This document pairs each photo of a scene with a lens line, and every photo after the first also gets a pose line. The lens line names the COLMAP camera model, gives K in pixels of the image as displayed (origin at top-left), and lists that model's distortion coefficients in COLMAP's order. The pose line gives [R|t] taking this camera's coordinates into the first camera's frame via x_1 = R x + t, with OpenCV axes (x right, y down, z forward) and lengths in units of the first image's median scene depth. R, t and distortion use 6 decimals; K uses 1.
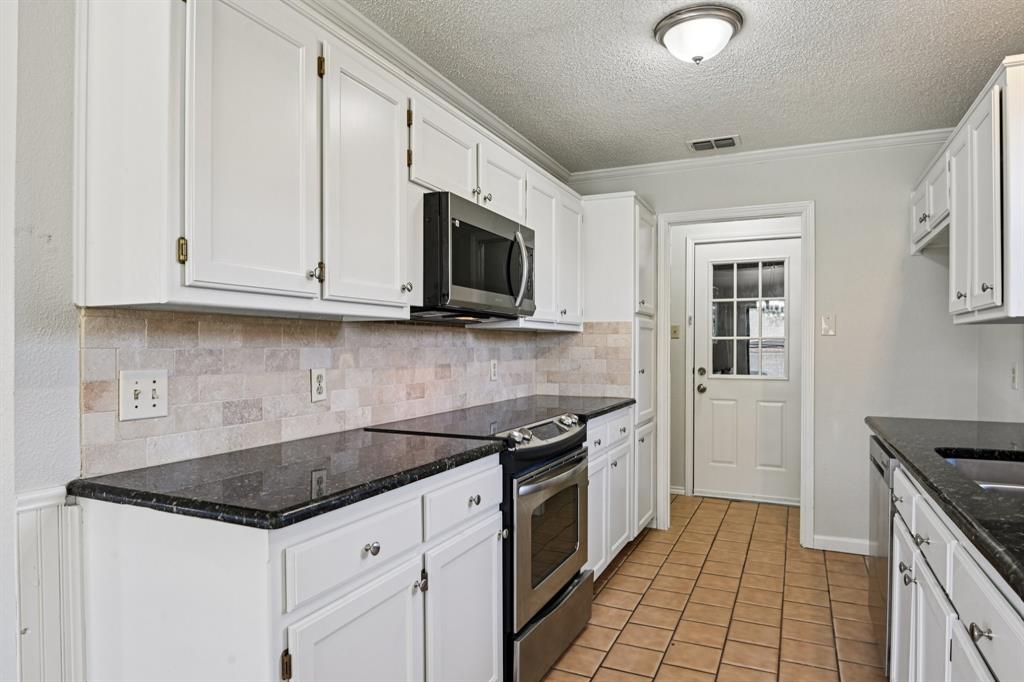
lens RADIAL K [[608.3, 0, 512.9], [0, 608.3, 349.5], [0, 0, 1]] dist [-0.003372, -0.017964]
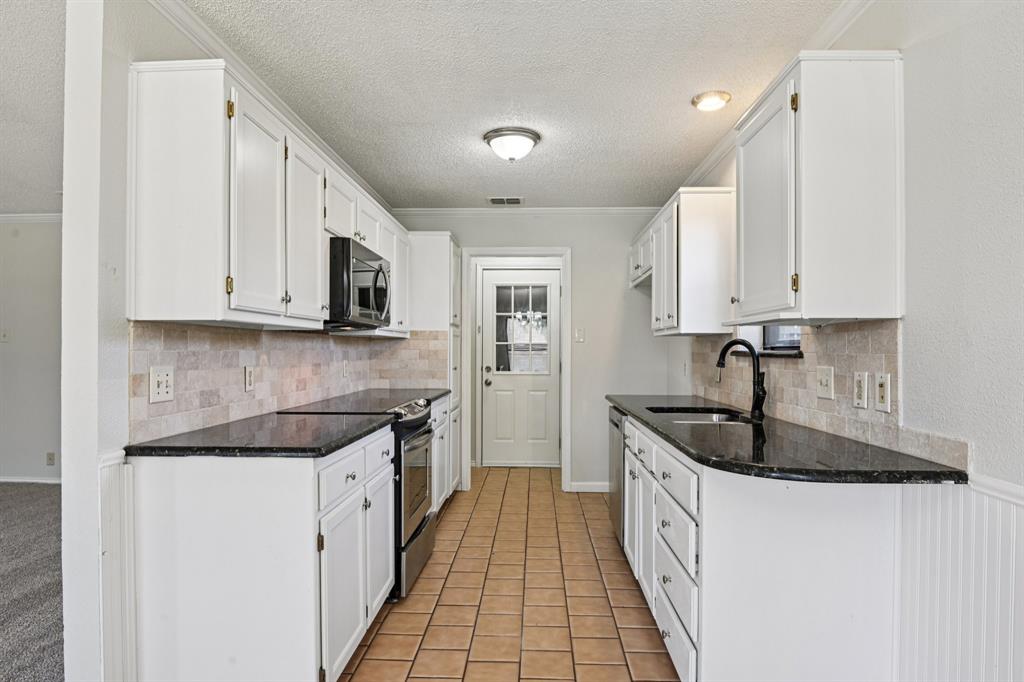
lens RADIAL K [[583.6, 0, 512.8], [0, 583.6, 351.2], [0, 0, 1]] dist [-0.001655, -0.017833]
pose [[0.922642, -0.000228, 0.385657, -0.209974], [0.001250, 0.999996, -0.002400, 0.002057], [-0.385655, 0.002697, 0.922639, -0.280974]]
